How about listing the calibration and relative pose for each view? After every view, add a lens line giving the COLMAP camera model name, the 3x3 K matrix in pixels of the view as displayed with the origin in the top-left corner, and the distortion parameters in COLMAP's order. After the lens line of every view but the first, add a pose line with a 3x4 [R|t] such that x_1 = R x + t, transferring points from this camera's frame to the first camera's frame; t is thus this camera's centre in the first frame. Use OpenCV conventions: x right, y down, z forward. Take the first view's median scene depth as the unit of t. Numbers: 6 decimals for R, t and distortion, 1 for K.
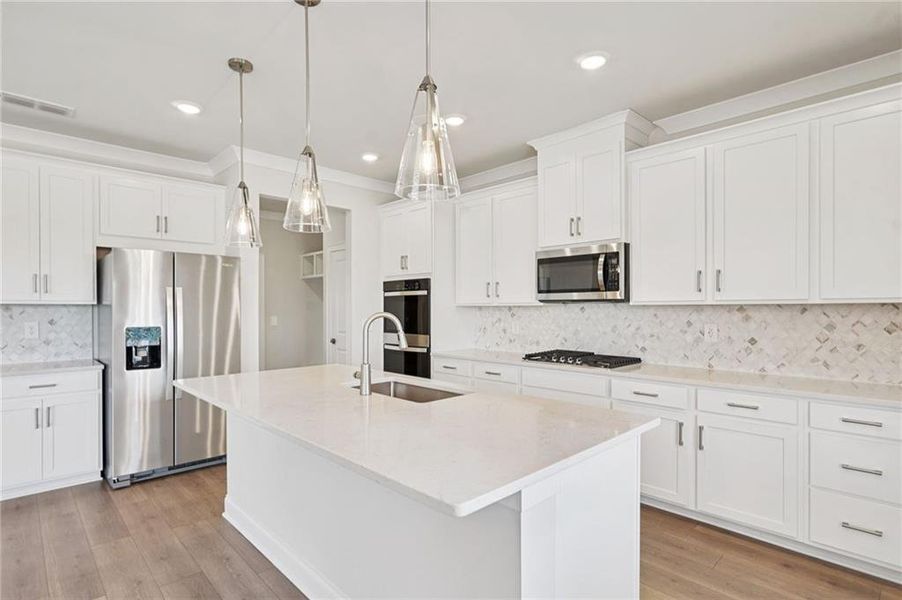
lens RADIAL K [[452.4, 0, 407.6], [0, 452.4, 305.9], [0, 0, 1]] dist [-0.000994, 0.000308]
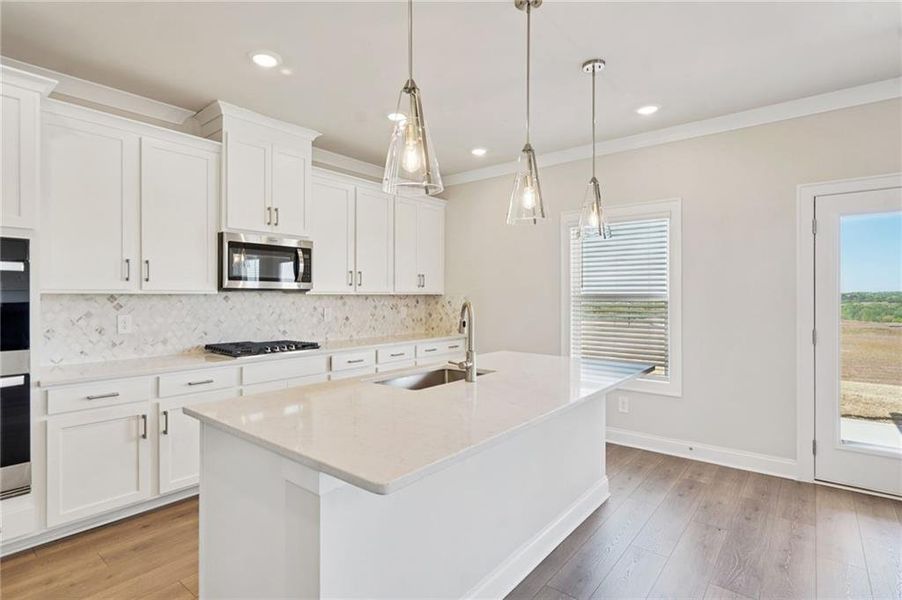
lens RADIAL K [[464.1, 0, 433.7], [0, 464.1, 295.0], [0, 0, 1]] dist [0.002323, -0.001230]
pose [[-0.159324, 0.004815, 0.987215, -0.694488], [-0.003959, 0.999977, -0.005517, 0.004693], [-0.987218, -0.004787, -0.159302, 0.794878]]
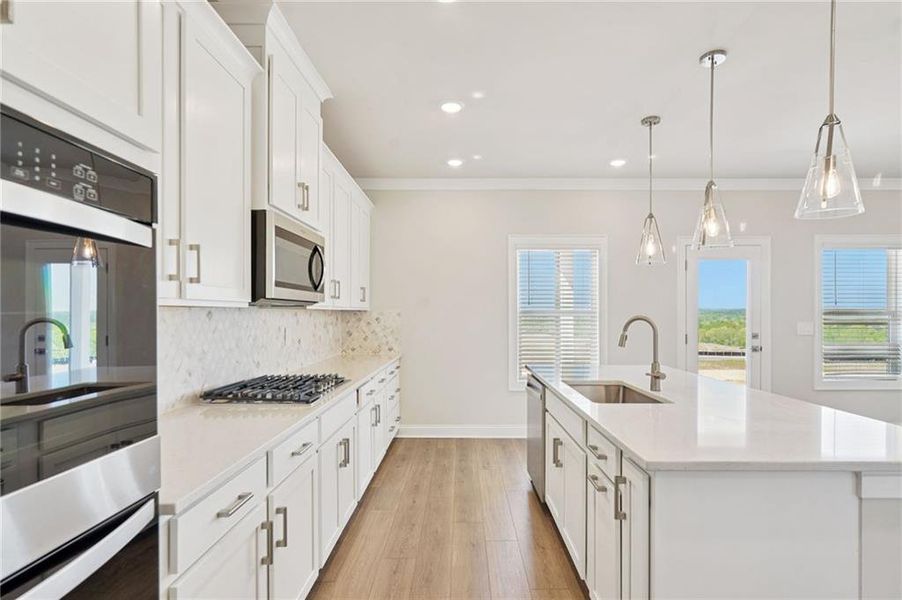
lens RADIAL K [[452.4, 0, 461.3], [0, 452.4, 315.6], [0, 0, 1]] dist [-0.000994, 0.000308]
pose [[-0.766665, 0.000308, 0.642047, -0.262269], [0.000509, 1.000000, 0.000129, 0.009451], [-0.642047, 0.000426, -0.766665, 1.353210]]
